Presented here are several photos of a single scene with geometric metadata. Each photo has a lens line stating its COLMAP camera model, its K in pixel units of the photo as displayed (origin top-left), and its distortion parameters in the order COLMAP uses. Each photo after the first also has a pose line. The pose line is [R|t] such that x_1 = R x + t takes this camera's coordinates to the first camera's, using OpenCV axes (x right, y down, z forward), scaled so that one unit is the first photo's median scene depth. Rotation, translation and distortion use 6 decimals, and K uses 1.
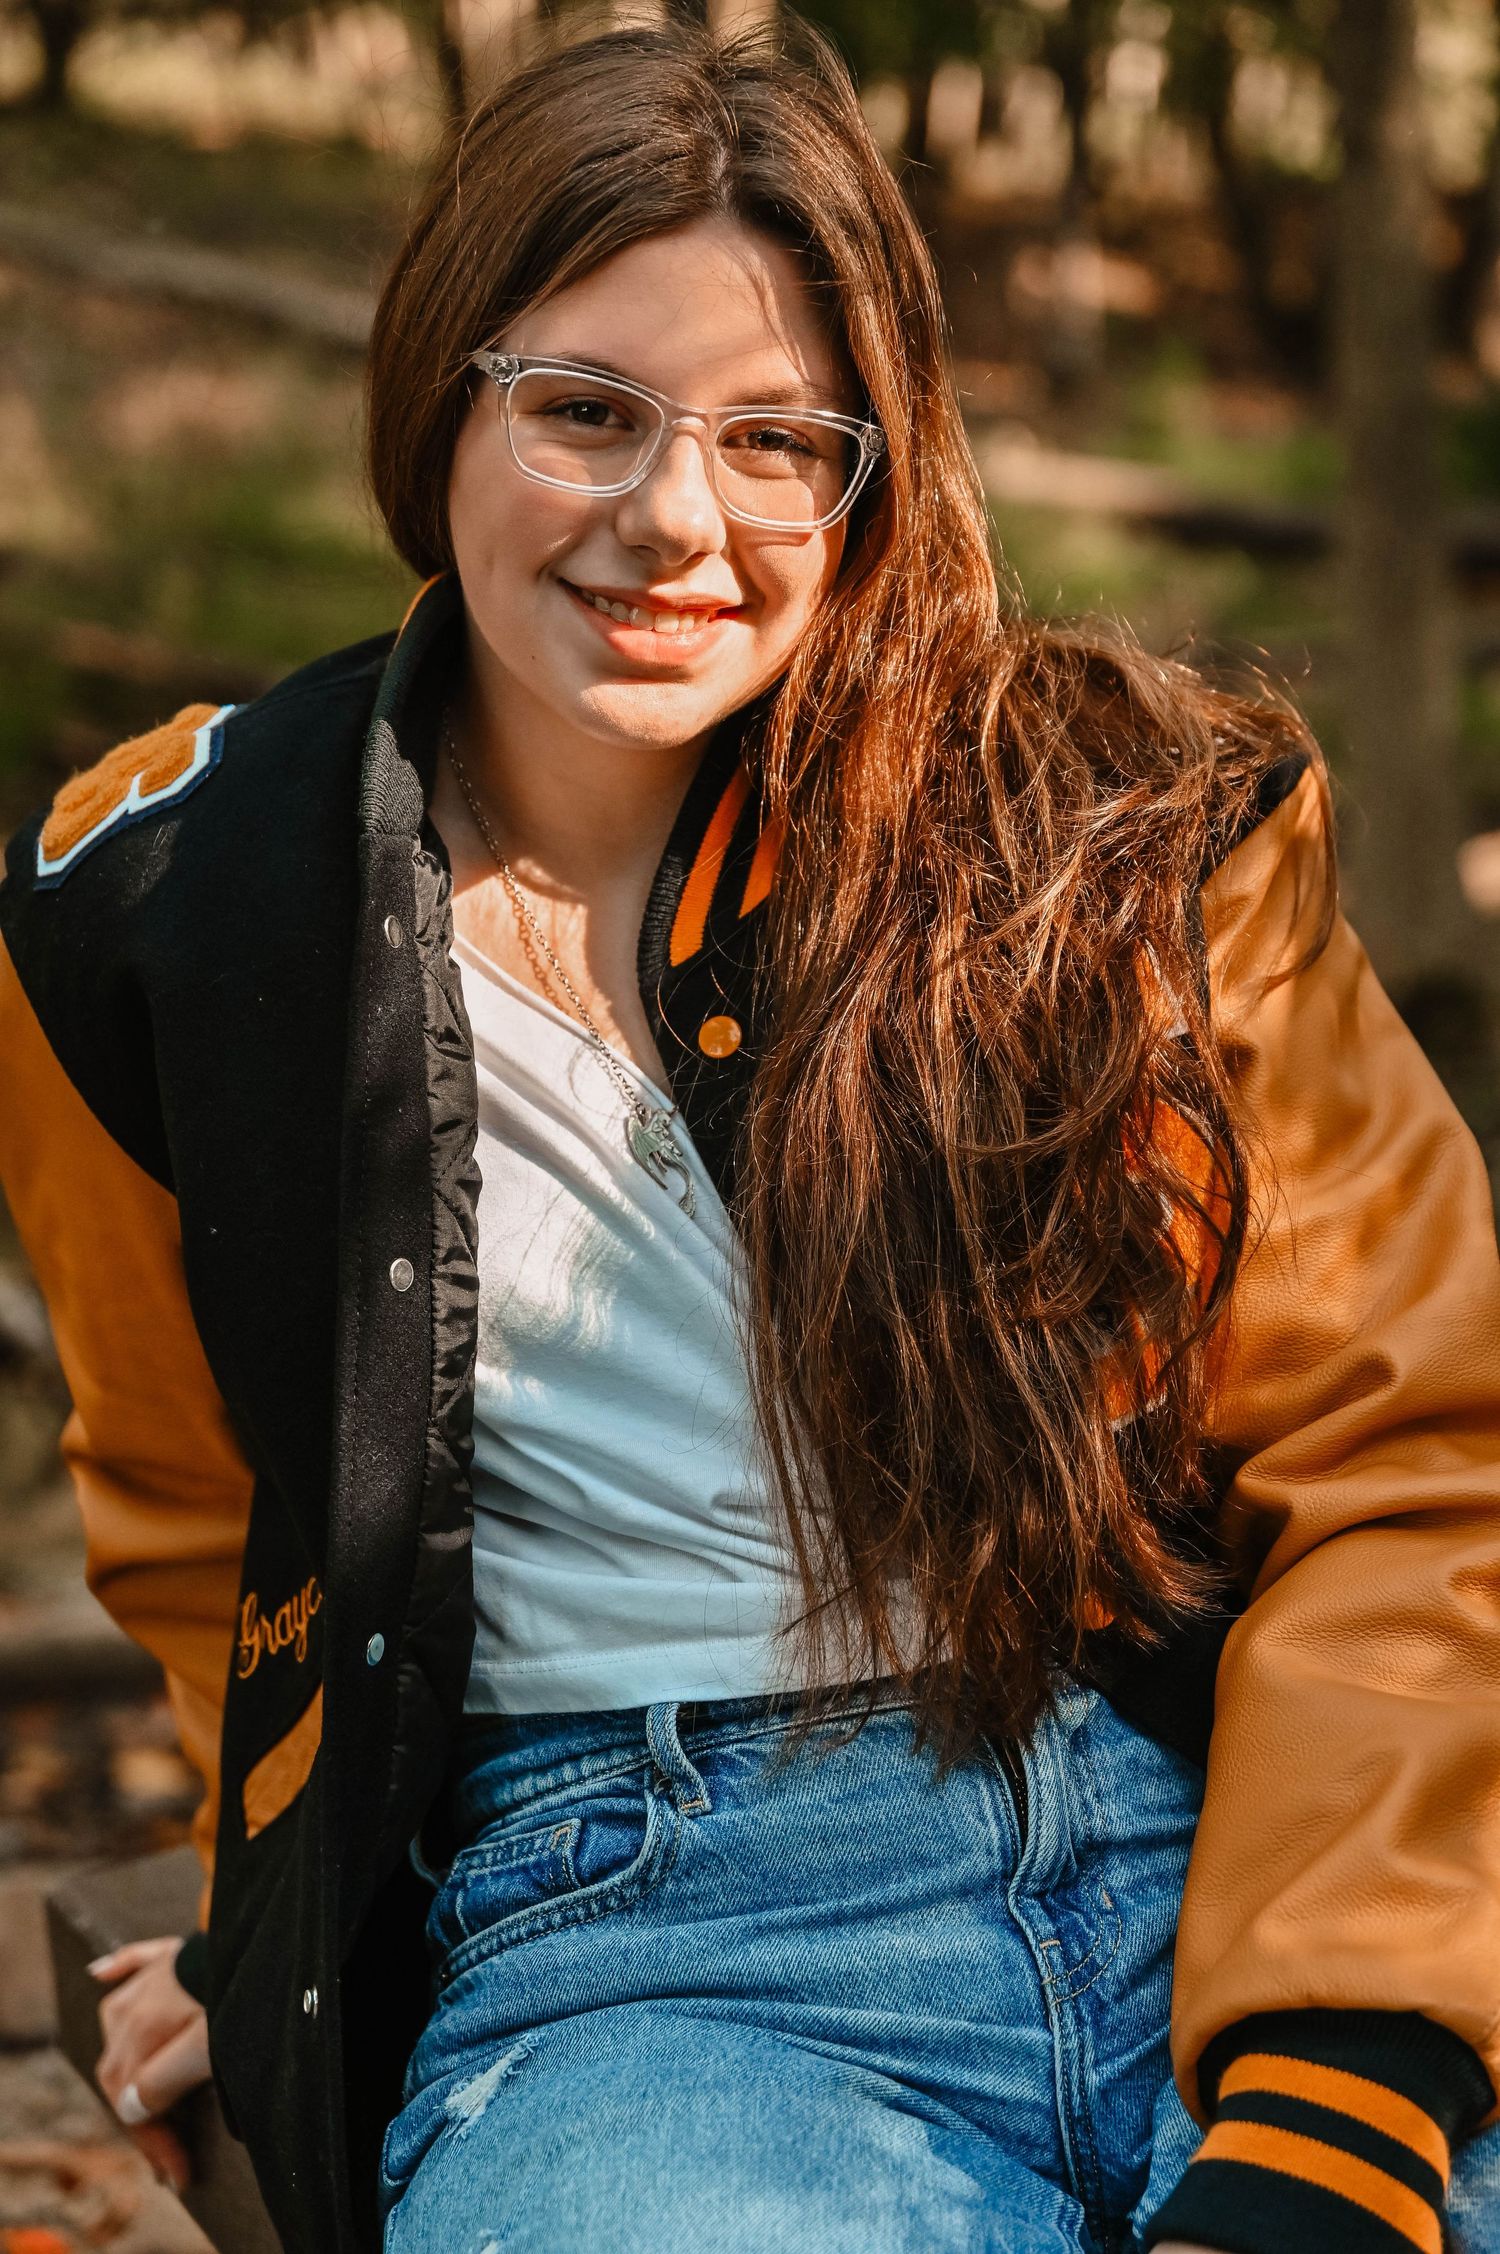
lens RADIAL K [[5726.8, 0, 685.6], [0, 5726.8, 1158.4], [0, 0, 1]] dist [0.863814, 0.000000]
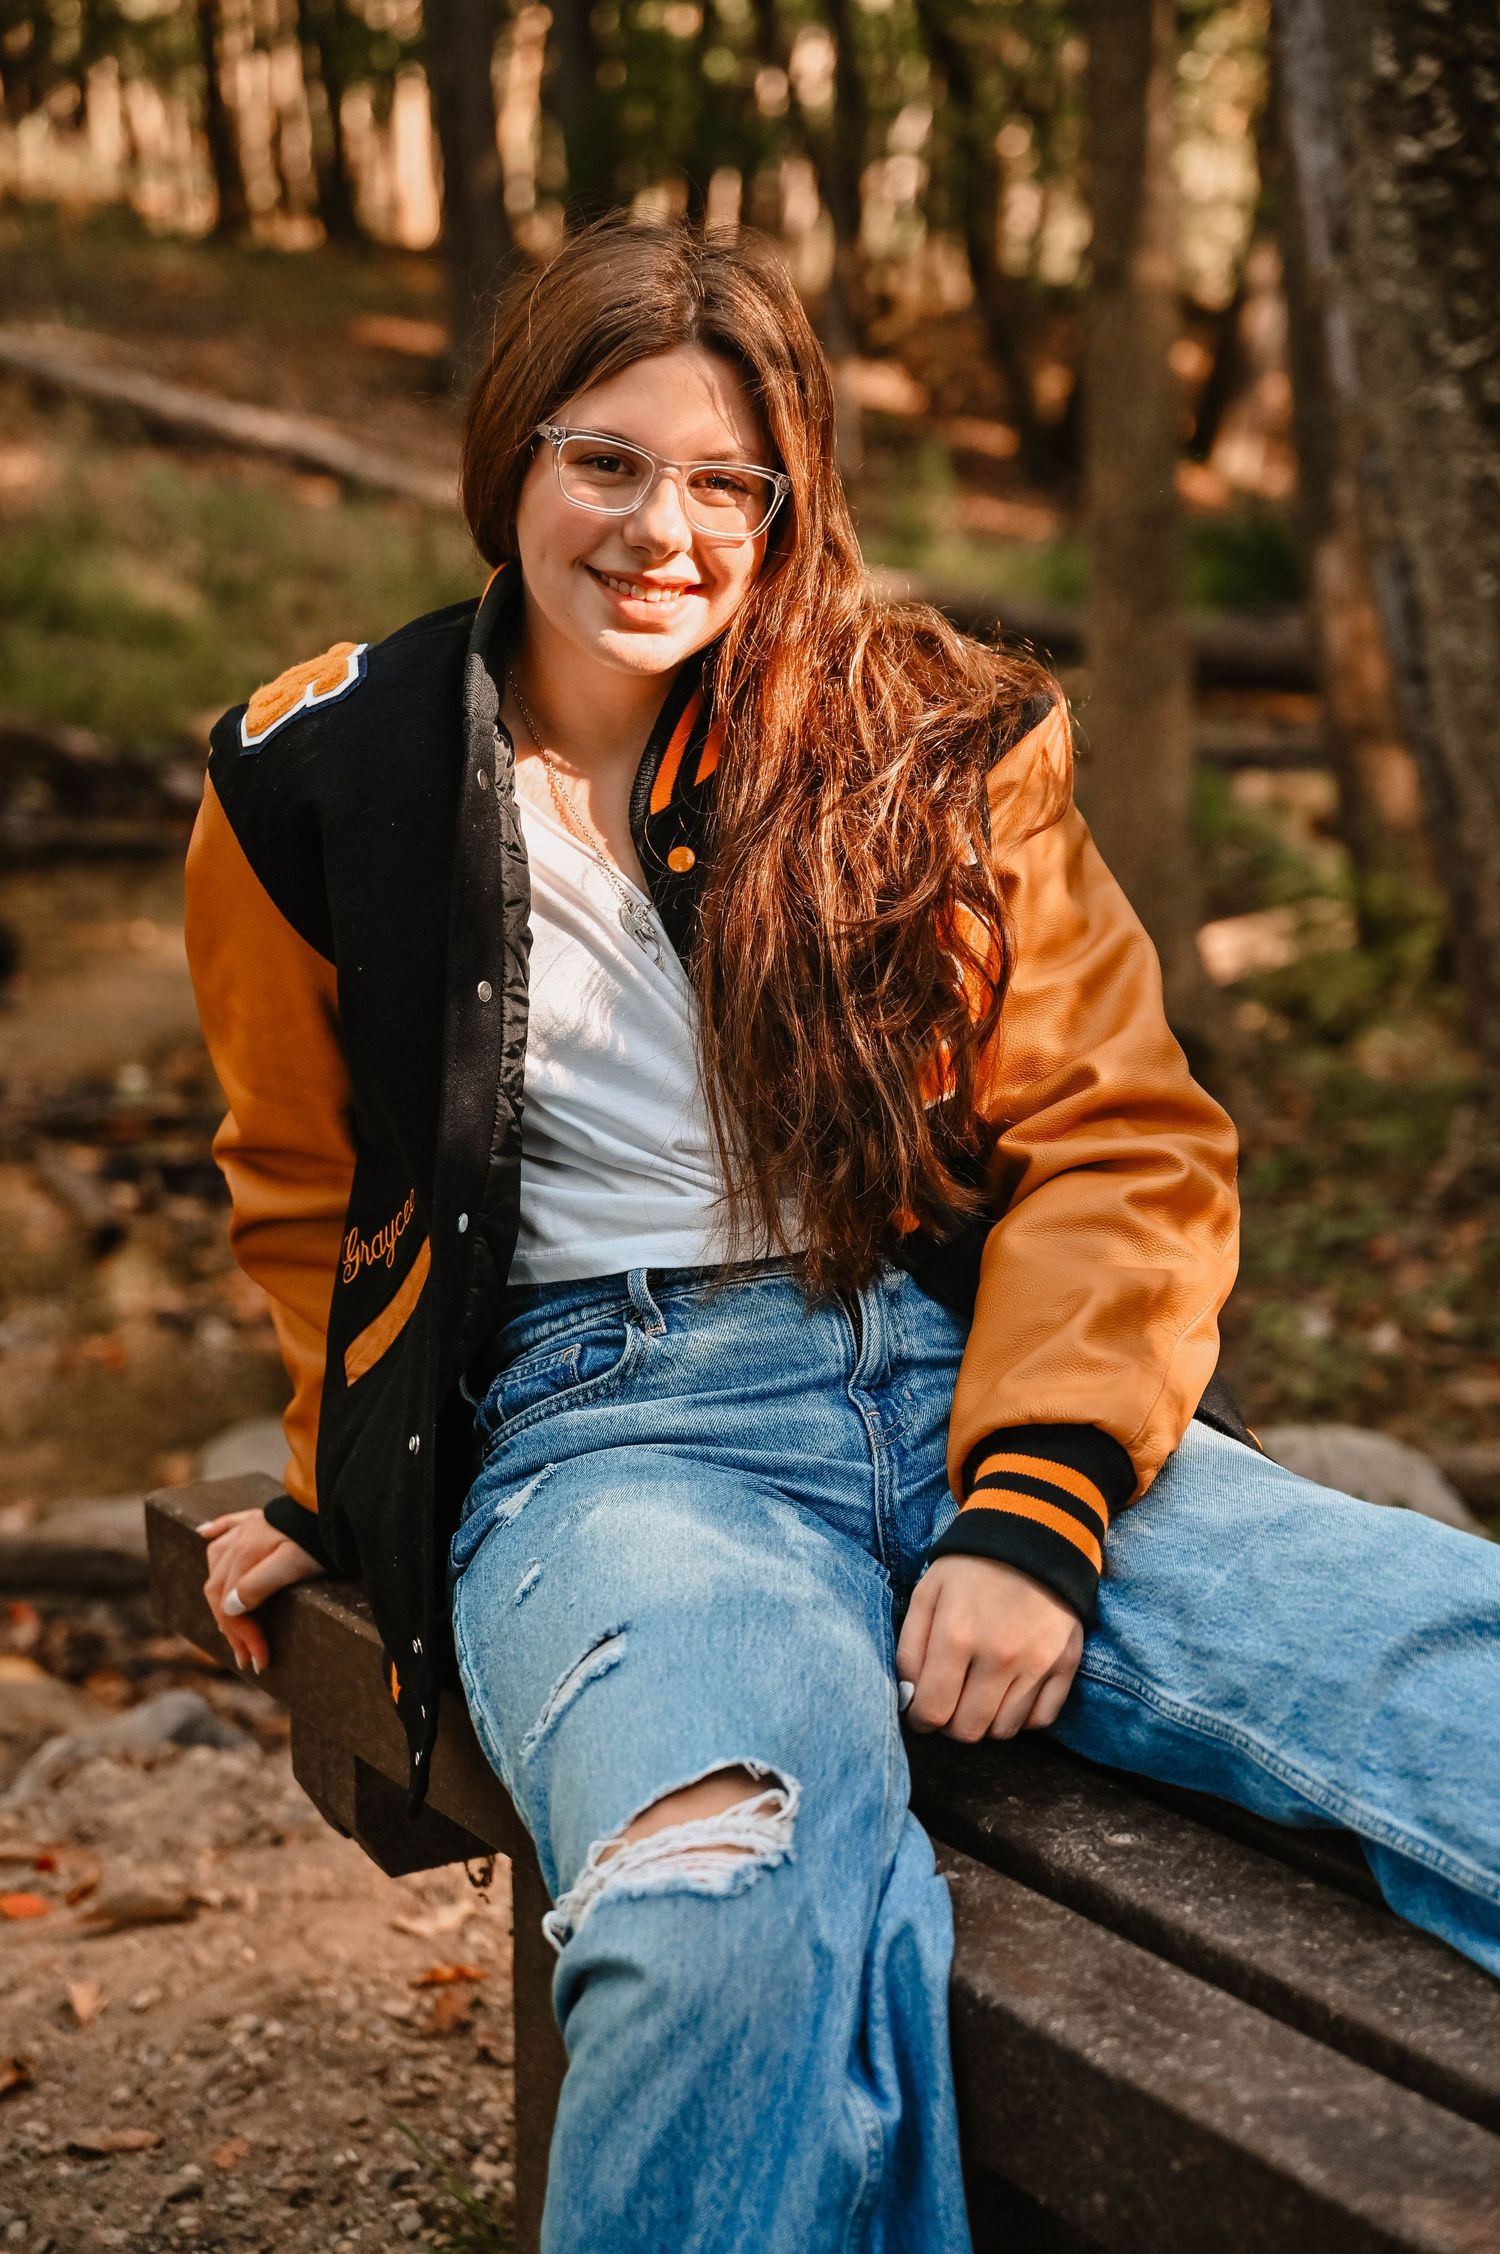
lens RADIAL K [[5726.8, 0, 680.3], [0, 5726.8, 1060.4], [0, 0, 1]] dist [0.863814, 0.000000]
pose [[0.998718, 0.029461, 0.041172, -0.058096], [-0.028160, 0.999097, -0.031826, 0.085334], [-0.042073, 0.030626, 0.998645, -0.578128]]
